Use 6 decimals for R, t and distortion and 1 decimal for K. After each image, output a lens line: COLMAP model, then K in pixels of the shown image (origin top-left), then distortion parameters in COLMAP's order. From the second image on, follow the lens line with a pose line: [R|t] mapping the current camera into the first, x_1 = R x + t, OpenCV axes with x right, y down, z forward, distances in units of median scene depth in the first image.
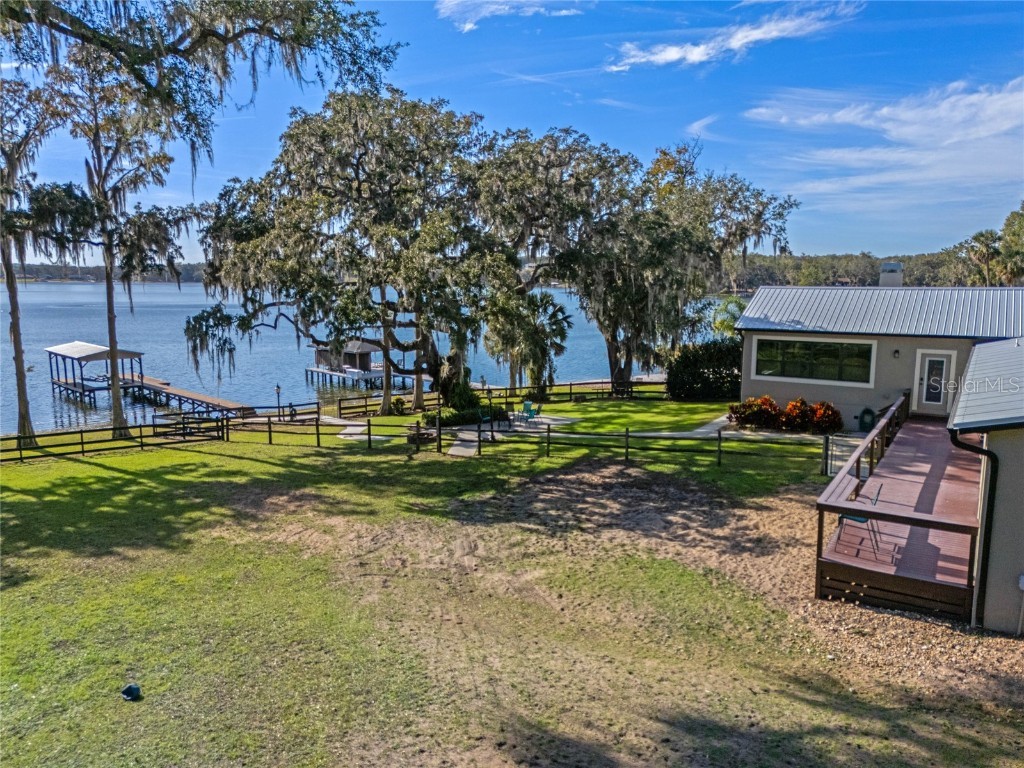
lens RADIAL K [[764.5, 0, 513.9], [0, 764.5, 389.0], [0, 0, 1]] dist [0.089890, -0.087612]
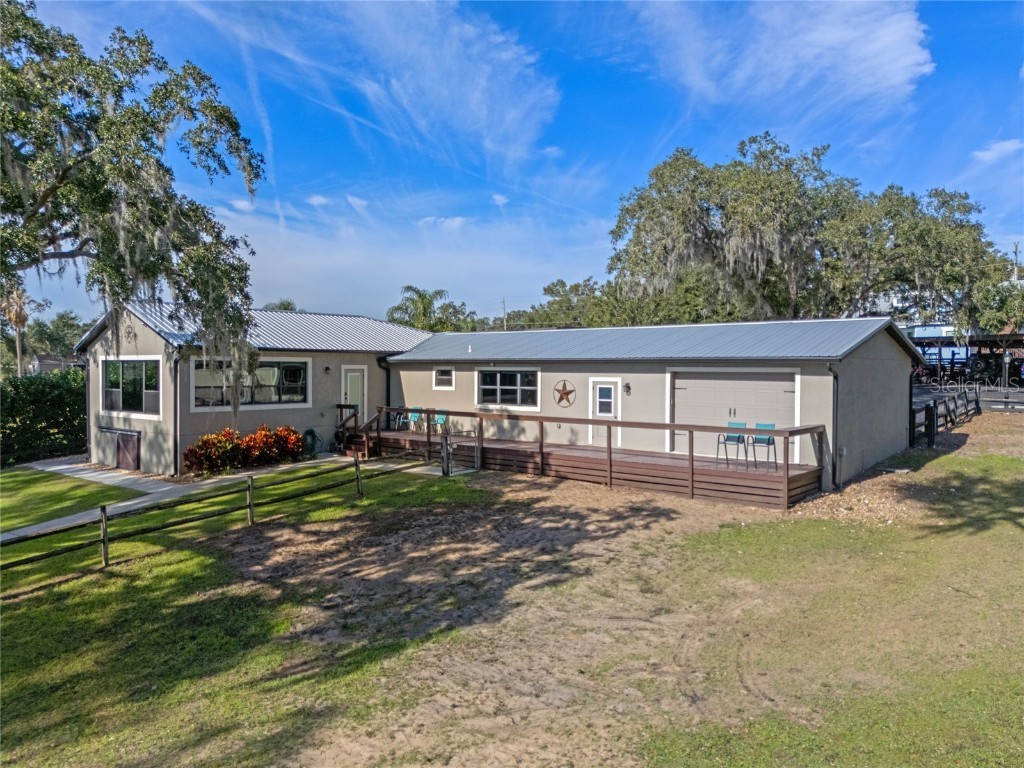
lens RADIAL K [[764.5, 0, 513.9], [0, 764.5, 389.0], [0, 0, 1]] dist [0.089890, -0.087612]
pose [[0.107512, -0.030499, 0.993736, -0.561638], [0.138438, 0.990251, 0.015414, -0.004216], [-0.984518, 0.135914, 0.110686, 0.784345]]
